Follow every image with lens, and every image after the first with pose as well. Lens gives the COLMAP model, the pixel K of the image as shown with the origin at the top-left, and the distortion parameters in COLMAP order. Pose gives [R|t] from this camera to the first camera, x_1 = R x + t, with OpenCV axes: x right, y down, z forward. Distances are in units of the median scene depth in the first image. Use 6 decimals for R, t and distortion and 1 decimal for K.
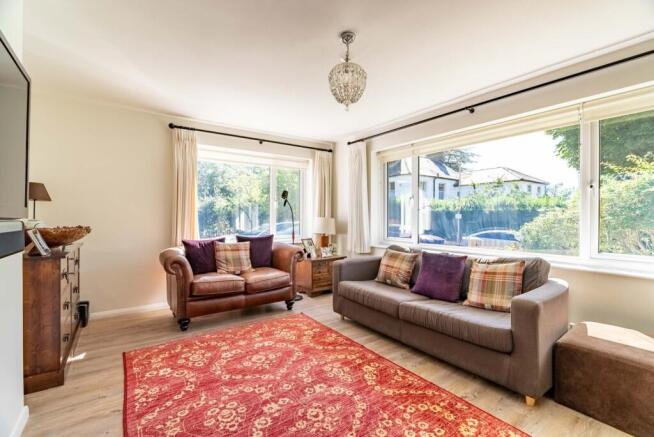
lens RADIAL K [[297.7, 0, 329.2], [0, 297.7, 217.7], [0, 0, 1]] dist [-0.011982, 0.000142]
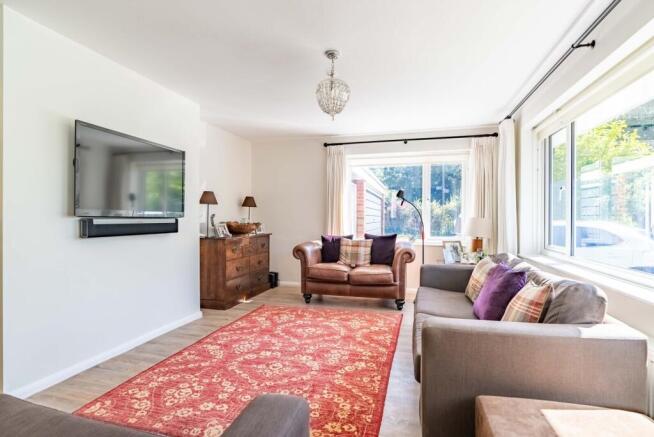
lens RADIAL K [[330.5, 0, 328.6], [0, 330.5, 218.4], [0, 0, 1]] dist [-0.015759, 0.000382]
pose [[0.630318, 0.002564, -0.776333, 0.864933], [-0.000051, 0.999995, 0.003261, -0.000837], [0.776337, -0.002016, 0.630314, 0.179576]]
